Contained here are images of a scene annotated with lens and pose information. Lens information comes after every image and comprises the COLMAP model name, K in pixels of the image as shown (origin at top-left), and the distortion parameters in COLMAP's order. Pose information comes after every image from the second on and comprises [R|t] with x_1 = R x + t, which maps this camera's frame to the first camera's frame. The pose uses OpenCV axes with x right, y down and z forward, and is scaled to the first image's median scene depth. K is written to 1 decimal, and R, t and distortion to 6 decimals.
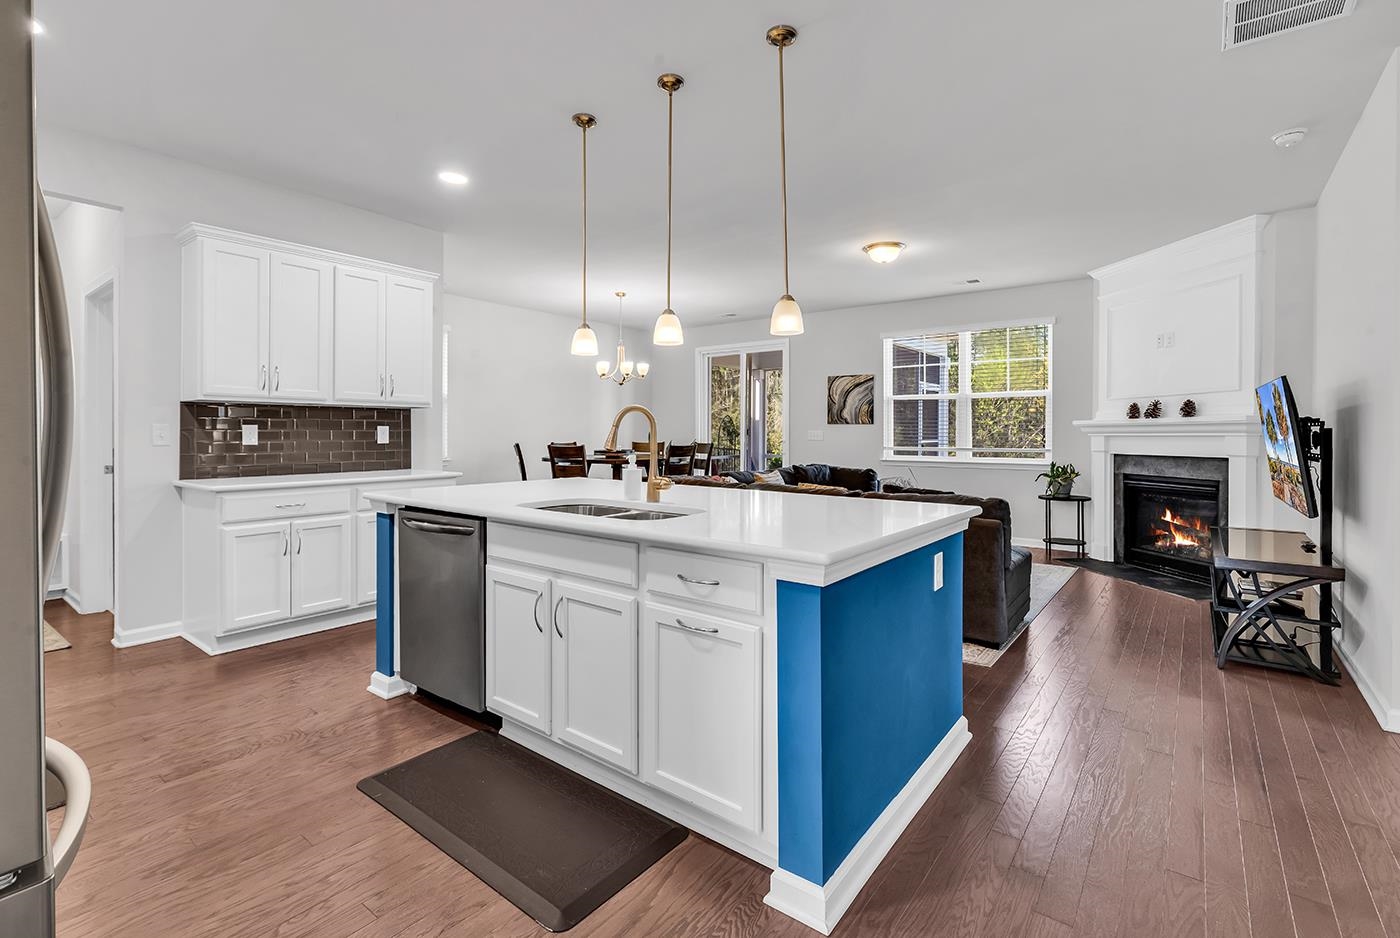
lens RADIAL K [[641.3, 0, 702.7], [0, 641.3, 432.3], [0, 0, 1]] dist [0.003937, 0.000232]
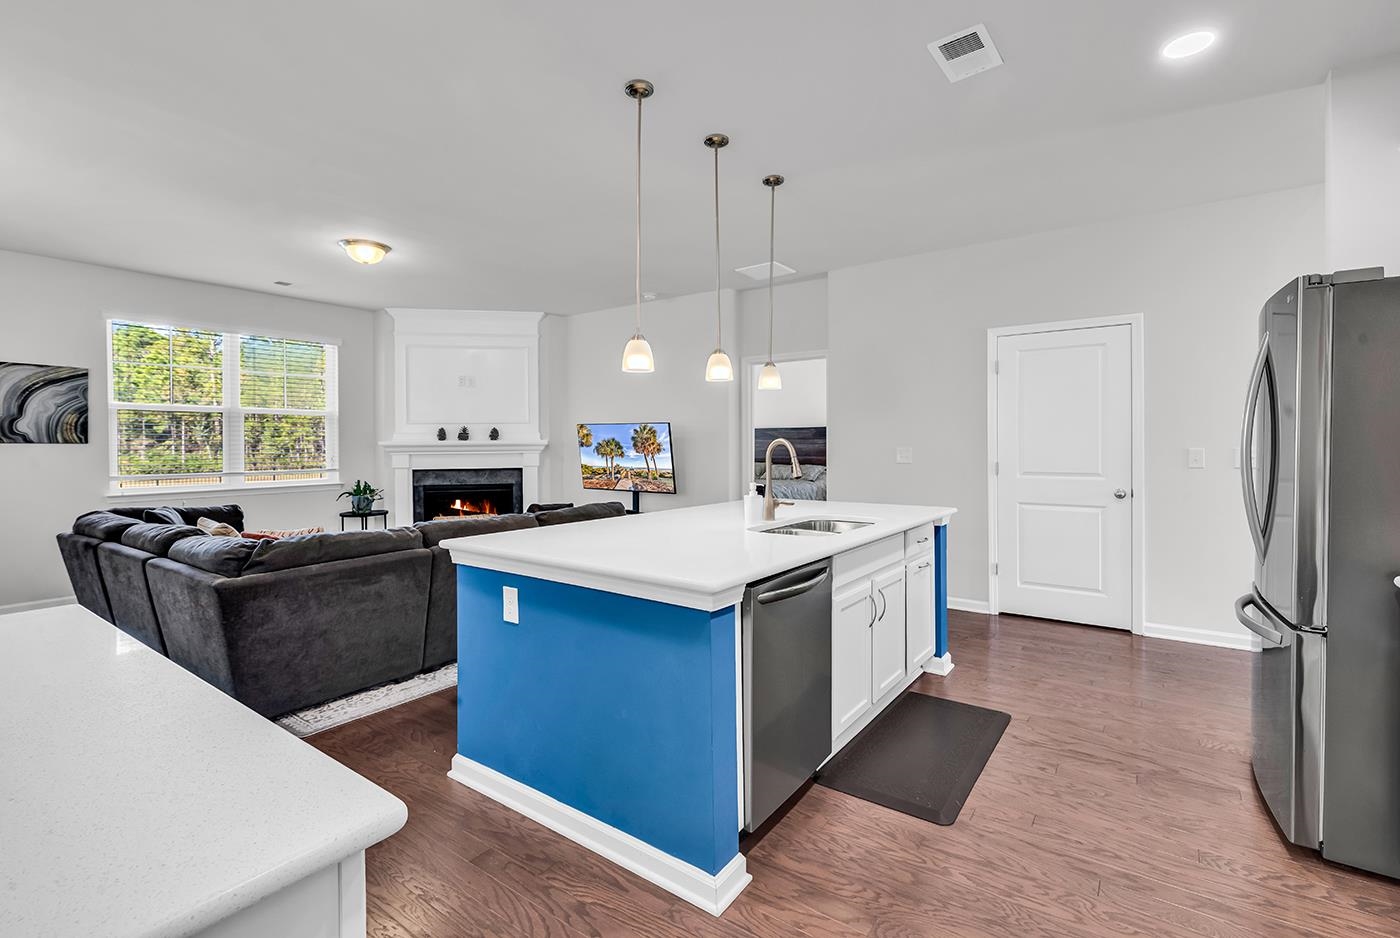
lens RADIAL K [[631.1, 0, 701.6], [0, 631.1, 447.0], [0, 0, 1]] dist [0.001500, 0.000136]
pose [[-0.027726, -0.008847, 0.999576, -0.584267], [0.003388, 0.999954, 0.008944, -0.018071], [-0.999610, 0.003634, -0.027695, 0.549091]]
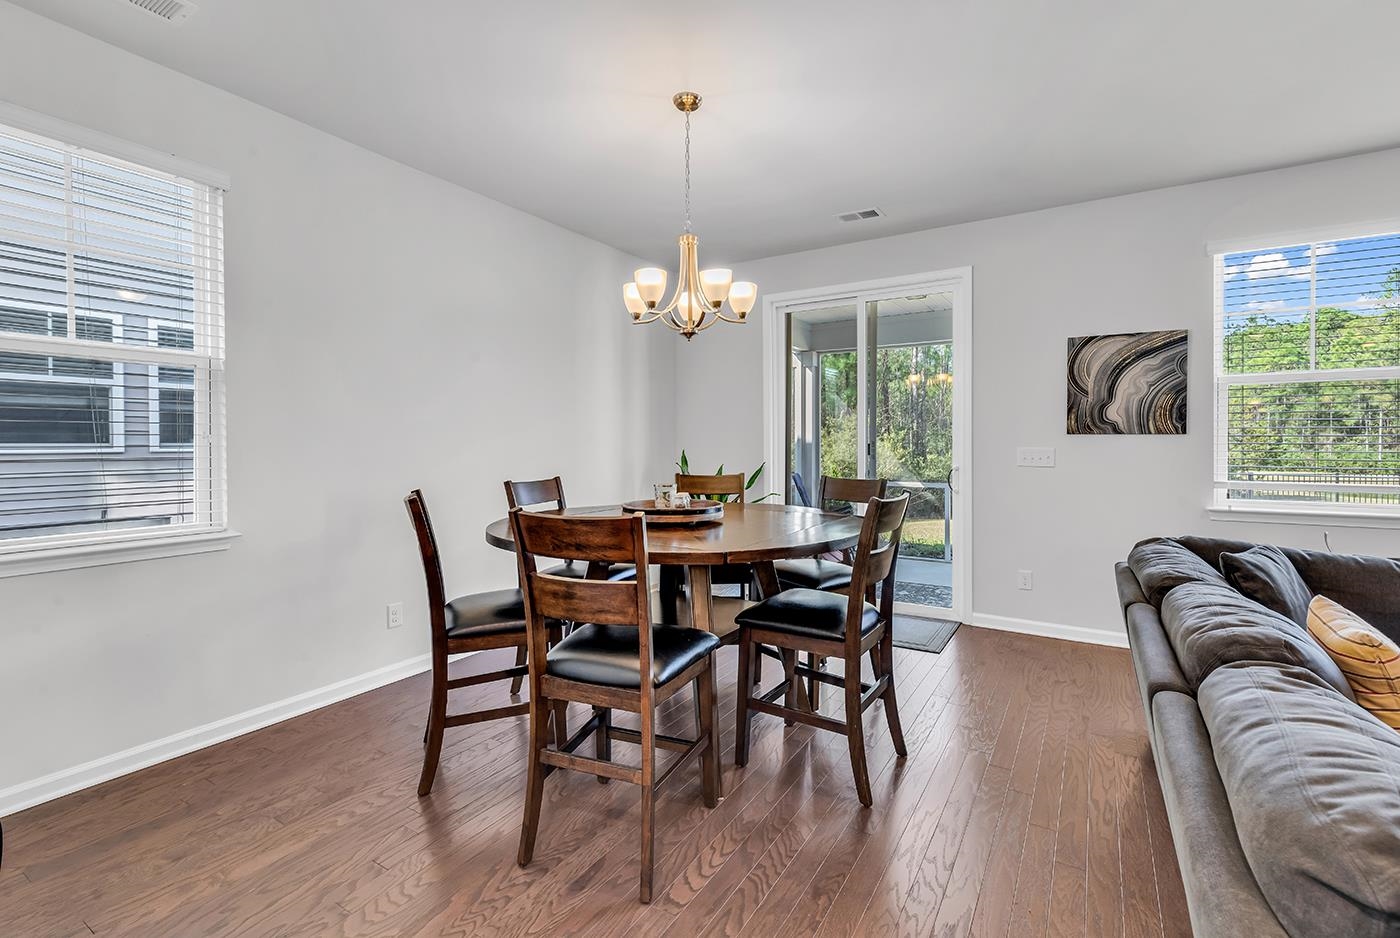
lens RADIAL K [[652.0, 0, 692.2], [0, 652.0, 454.5], [0, 0, 1]] dist [0.001575, 0.000164]
pose [[0.995208, -0.010819, 0.097175, -0.215535], [0.009278, 0.999824, 0.016290, -0.012188], [-0.097334, -0.015311, 0.995134, 0.788879]]
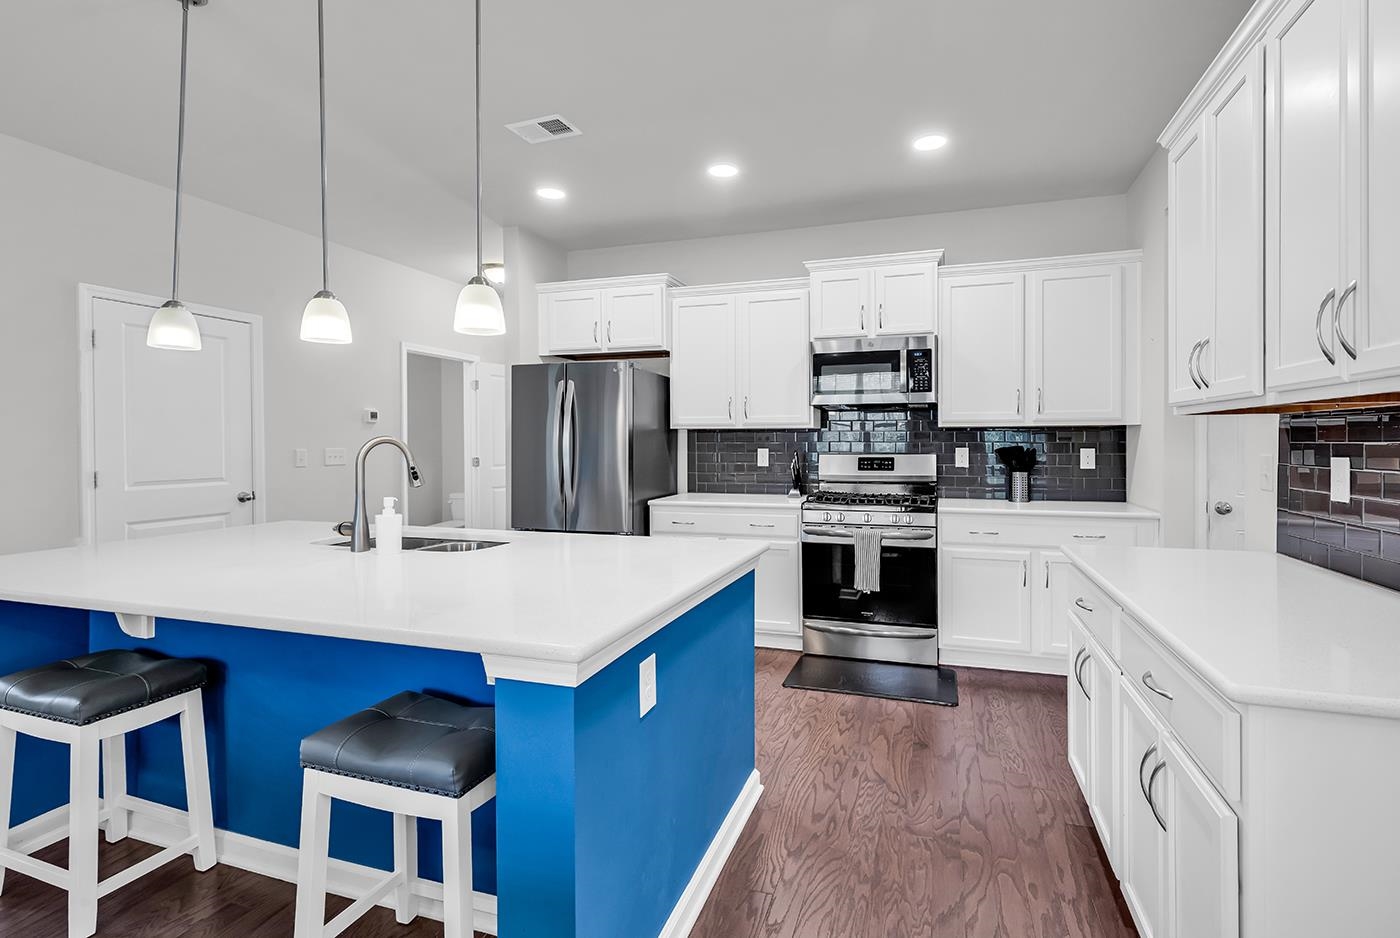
lens RADIAL K [[652.4, 0, 730.8], [0, 652.4, 455.9], [0, 0, 1]] dist [-0.016845, -0.000004]
pose [[-0.940321, 0.004351, -0.340260, -0.111103], [-0.000680, 0.999892, 0.014666, -0.012761], [0.340287, 0.014022, -0.940217, 0.928425]]
